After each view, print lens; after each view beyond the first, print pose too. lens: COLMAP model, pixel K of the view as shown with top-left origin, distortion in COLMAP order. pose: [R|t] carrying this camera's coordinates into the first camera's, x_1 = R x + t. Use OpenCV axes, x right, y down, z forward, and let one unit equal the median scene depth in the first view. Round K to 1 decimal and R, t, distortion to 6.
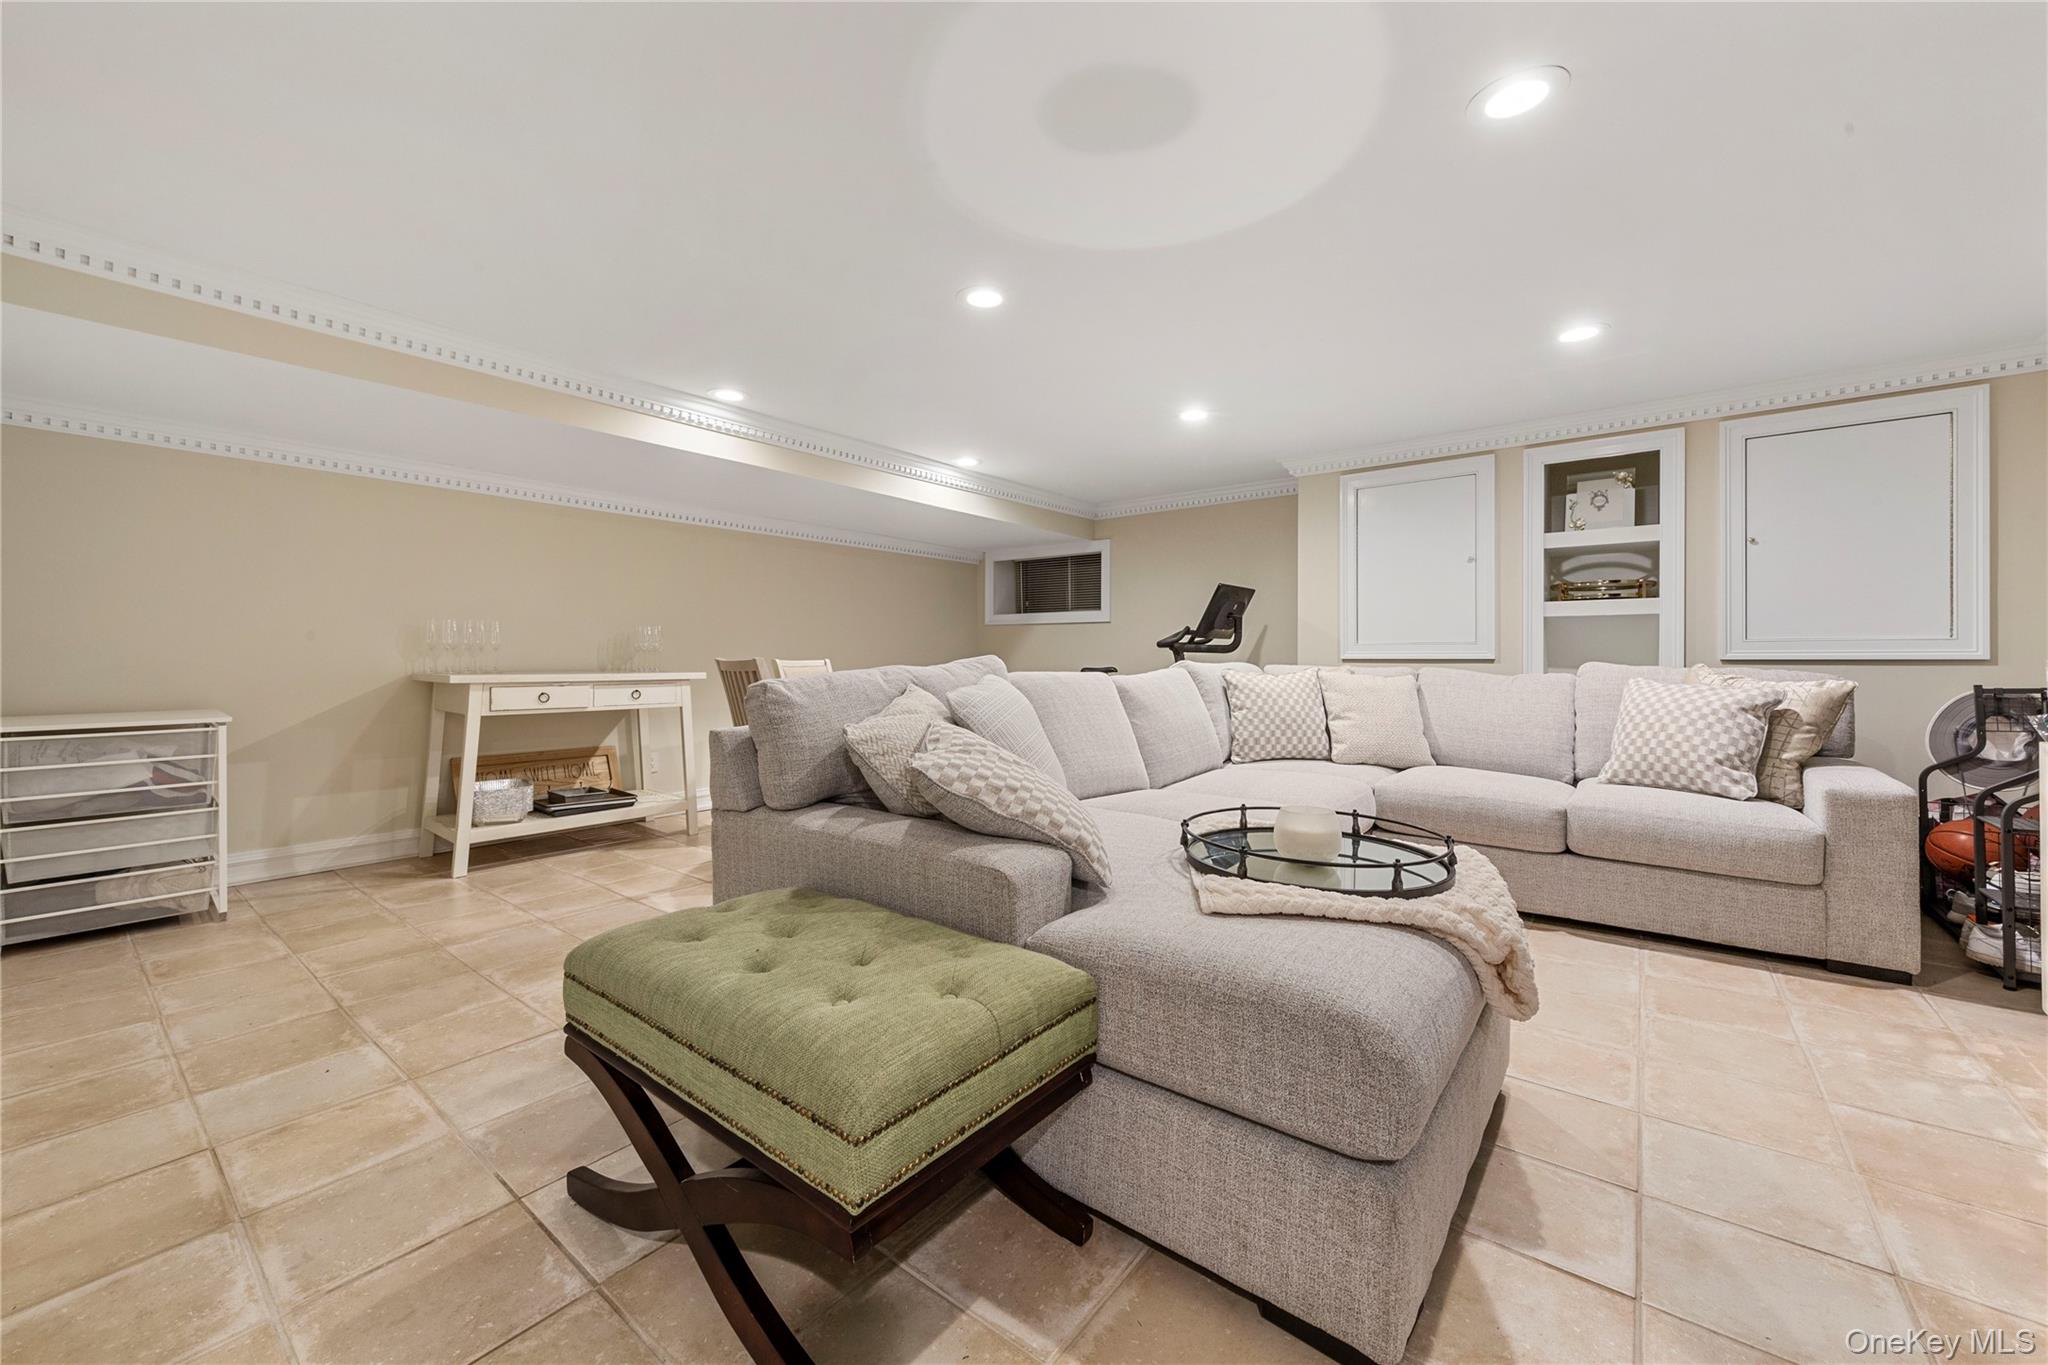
lens RADIAL K [[781.3, 0, 1026.7], [0, 781.3, 667.7], [0, 0, 1]] dist [-0.000617, -0.000118]
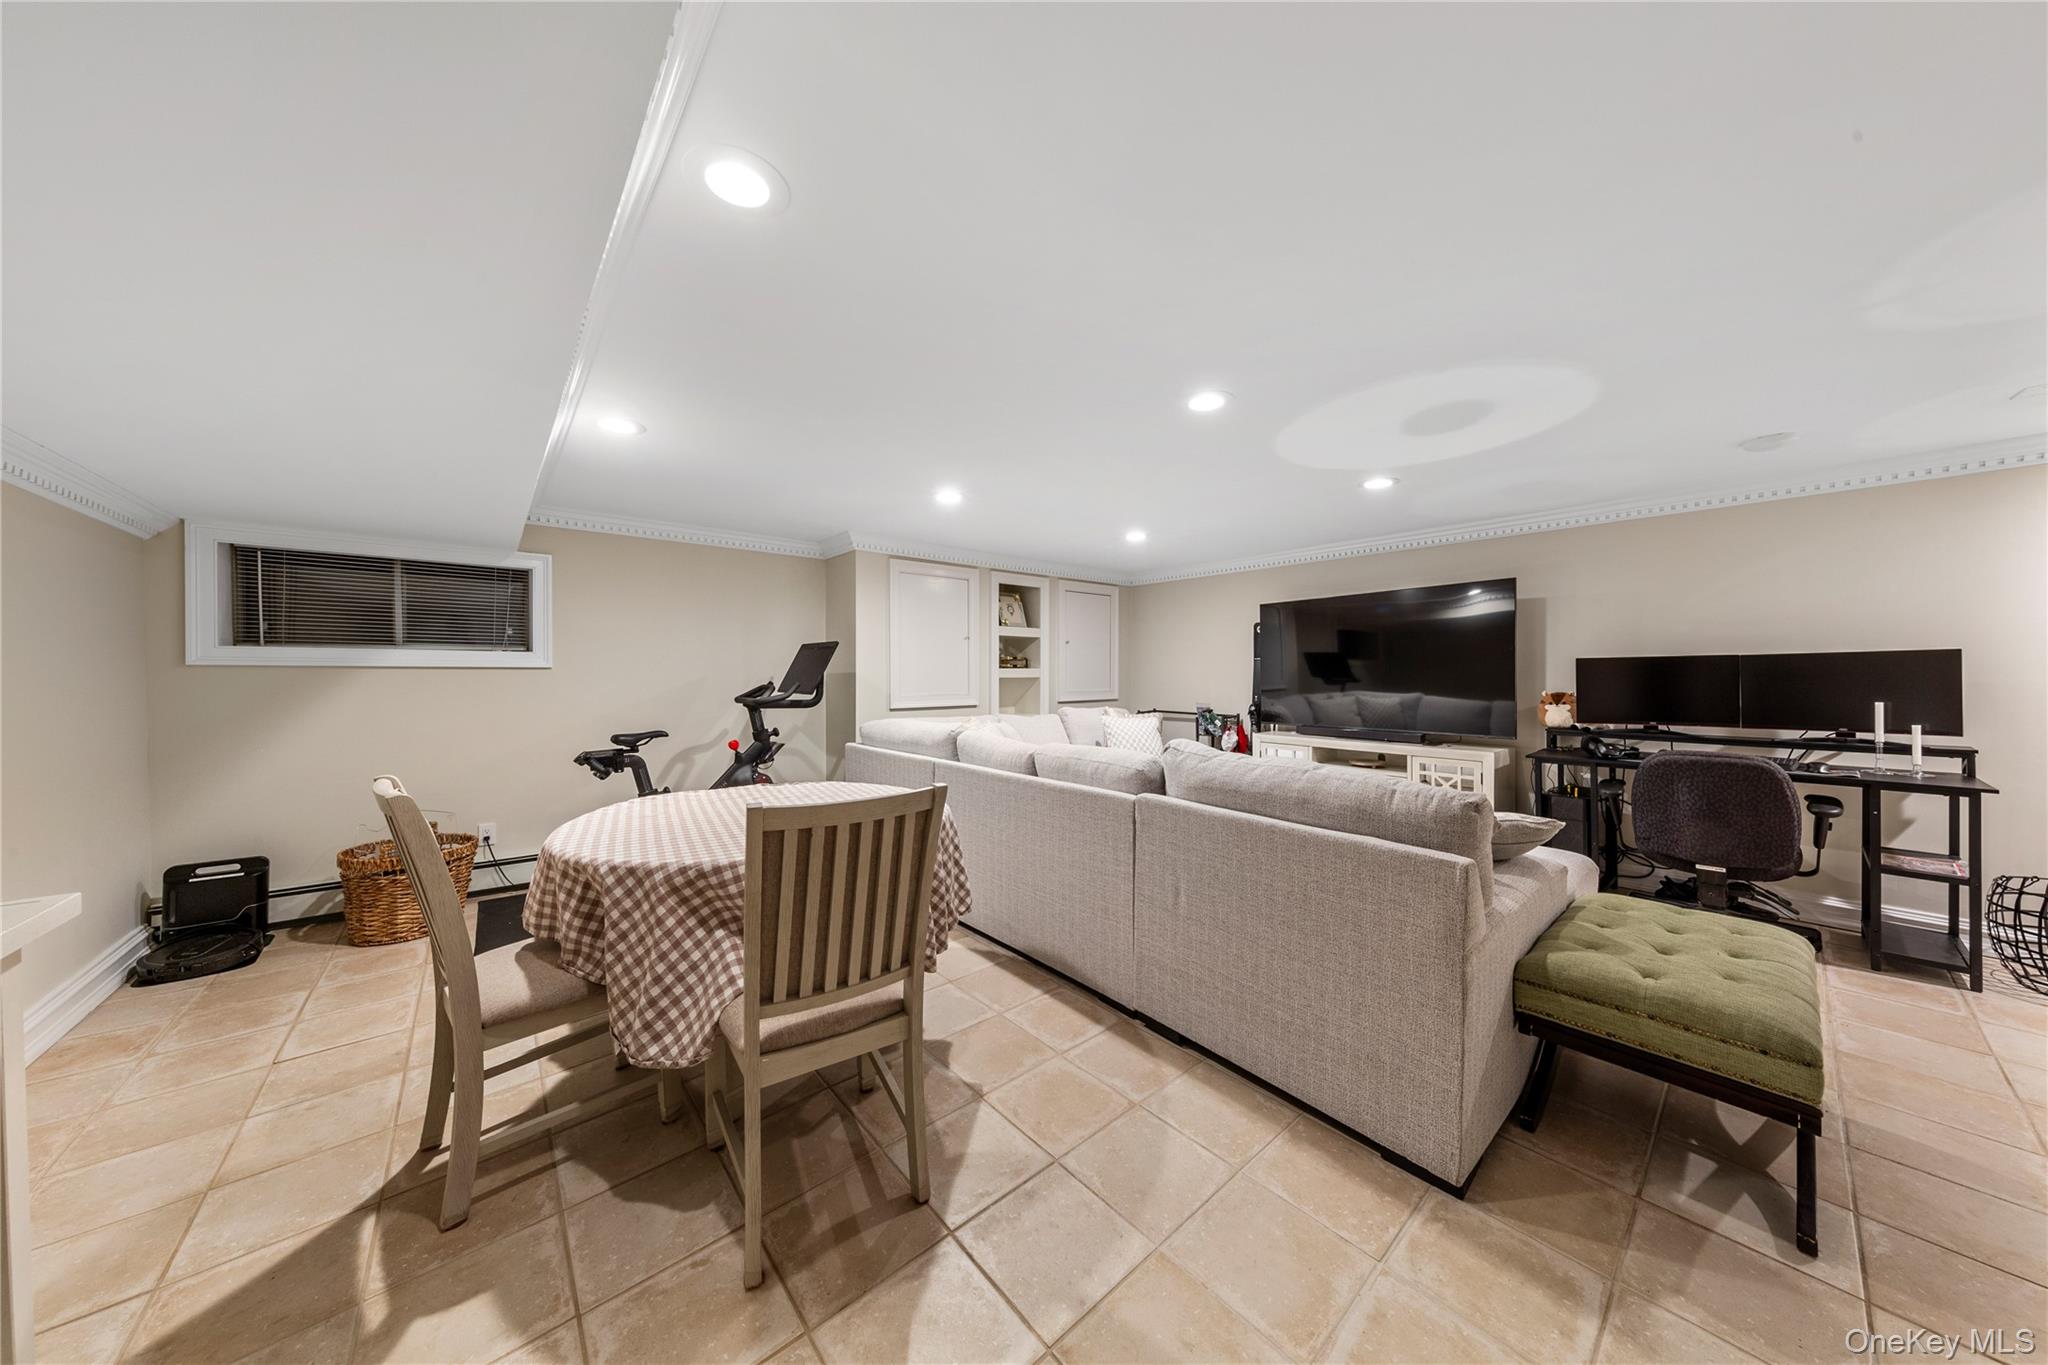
lens RADIAL K [[641.4, 0, 1024.0], [0, 641.4, 682.5], [0, 0, 1]] dist [0.001130, 0.000077]
pose [[0.188443, -0.016087, 0.981952, -0.608738], [0.012377, 0.999825, 0.014004, -0.072808], [-0.982006, 0.009514, 0.188609, 0.692535]]
